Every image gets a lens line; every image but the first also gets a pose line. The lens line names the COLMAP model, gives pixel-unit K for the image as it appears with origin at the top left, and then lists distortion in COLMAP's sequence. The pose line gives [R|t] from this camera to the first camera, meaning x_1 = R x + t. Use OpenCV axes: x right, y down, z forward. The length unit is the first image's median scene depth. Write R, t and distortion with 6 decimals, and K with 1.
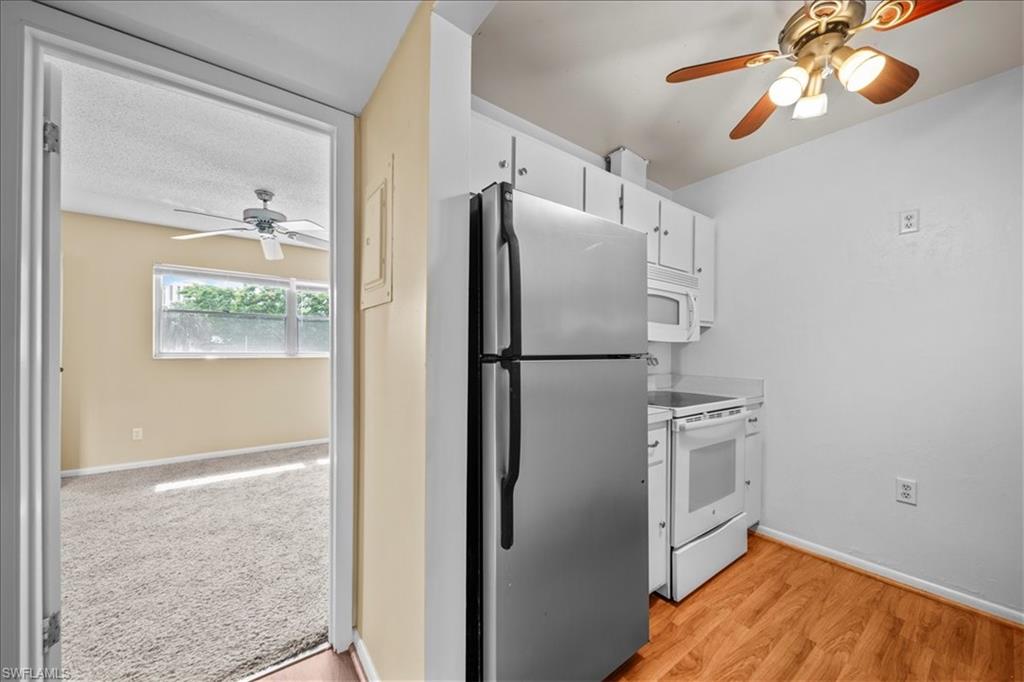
lens RADIAL K [[375.4, 0, 524.8], [0, 375.4, 350.4], [0, 0, 1]] dist [-0.006398, -0.000142]
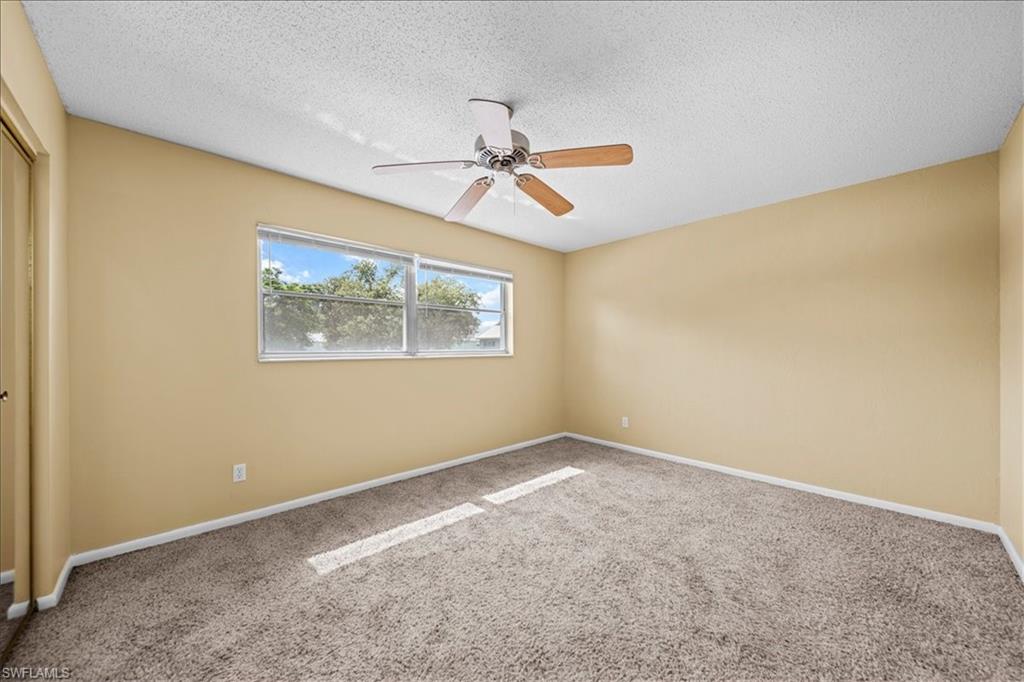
lens RADIAL K [[366.6, 0, 513.2], [0, 366.6, 345.3], [0, 0, 1]] dist [-0.007447, -0.000137]
pose [[0.995335, -0.005188, 0.096337, -0.986197], [0.005595, 0.999977, -0.003957, -0.004494], [-0.096315, 0.004478, 0.995341, 0.470636]]
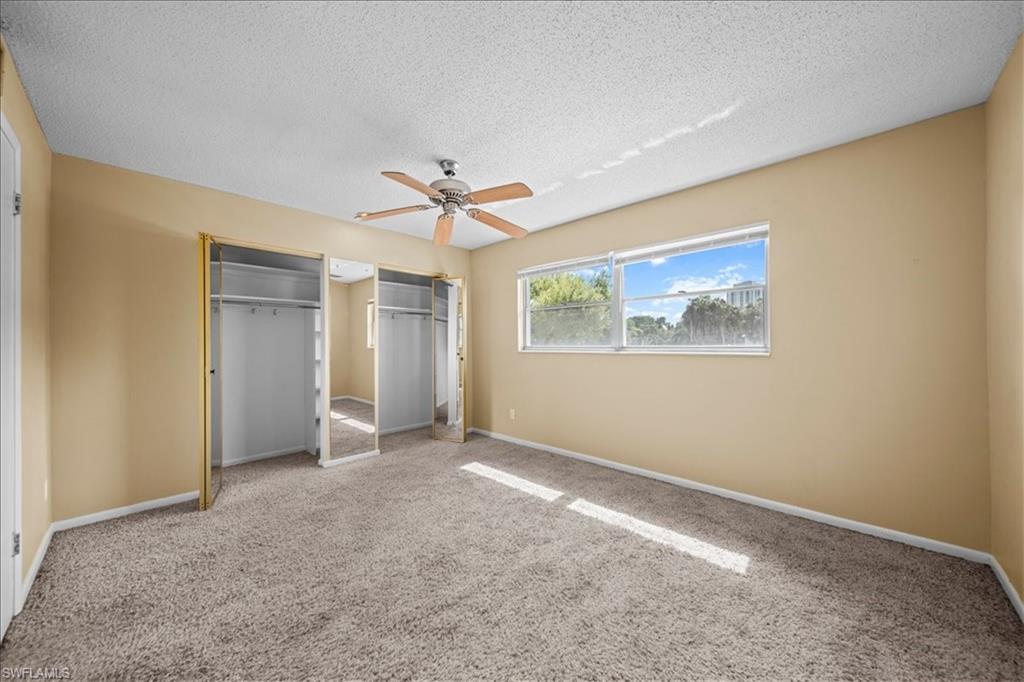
lens RADIAL K [[364.1, 0, 508.4], [0, 364.1, 341.4], [0, 0, 1]] dist [0.002136, -0.001905]
pose [[0.131771, -0.010338, -0.991226, 0.205744], [0.009738, 0.999911, -0.009134, -0.000610], [0.991232, -0.008449, 0.131859, 1.352136]]
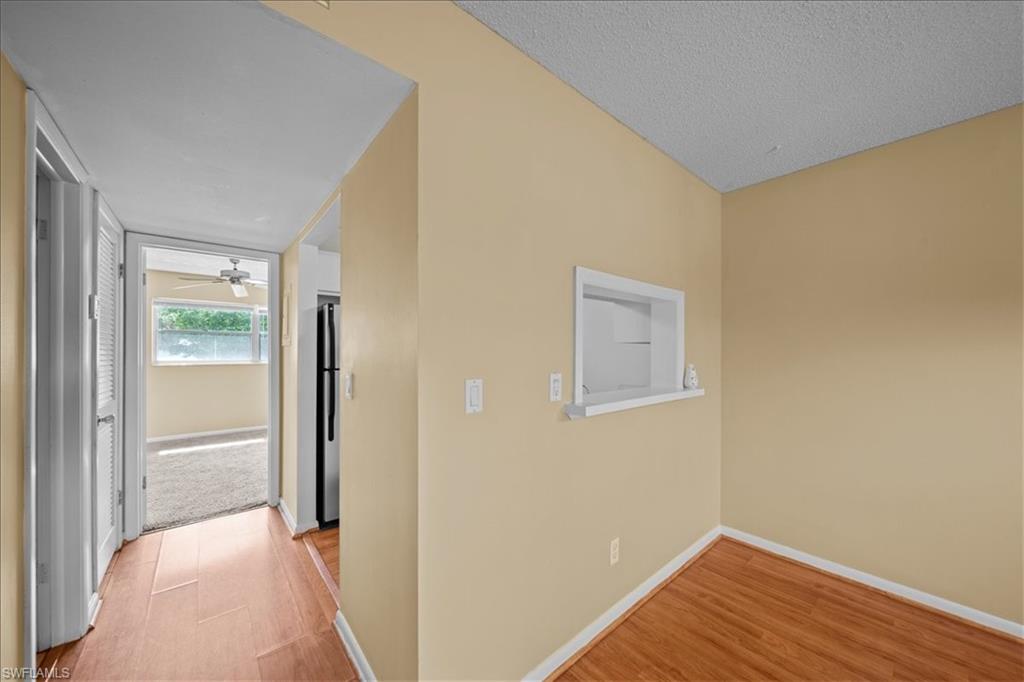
lens RADIAL K [[370.0, 0, 520.0], [0, 370.0, 347.4], [0, 0, 1]] dist [-0.000881, -0.000176]
pose [[0.998636, -0.005342, 0.051929, 0.524699], [0.005609, 0.999972, -0.004999, -0.053006], [-0.051901, 0.005283, 0.998638, -0.768265]]
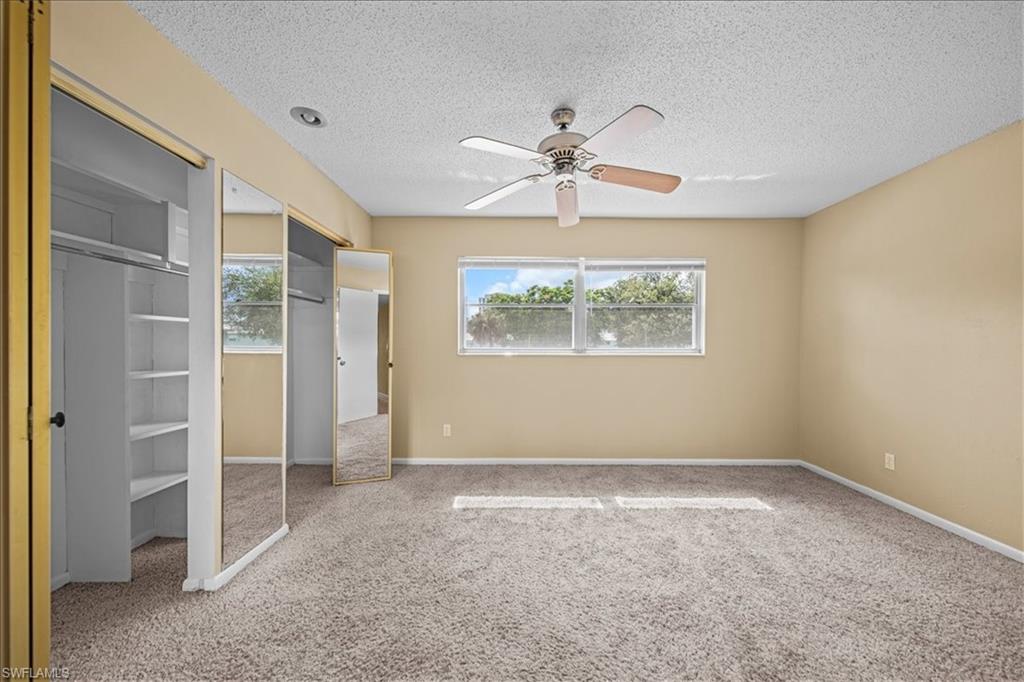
lens RADIAL K [[370.0, 0, 520.0], [0, 370.0, 347.4], [0, 0, 1]] dist [-0.000881, -0.000176]
pose [[0.788706, 0.001817, -0.614768, -0.453894], [0.000296, 0.999994, 0.003335, -0.000235], [0.614771, -0.002812, 0.788701, 0.555281]]
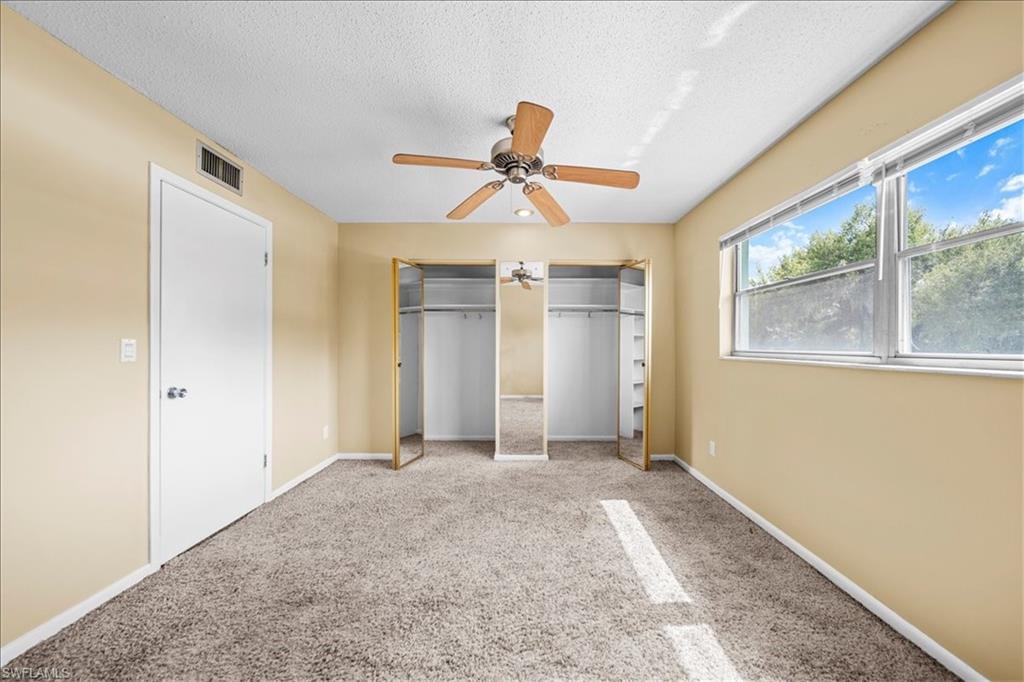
lens RADIAL K [[360.3, 0, 515.3], [0, 360.3, 345.0], [0, 0, 1]] dist [-0.000969, -0.000359]
pose [[-0.628501, -0.006968, -0.777778, -0.225574], [-0.004382, 0.999976, -0.005418, 0.000371], [0.777797, 0.000003, -0.628516, 1.883363]]
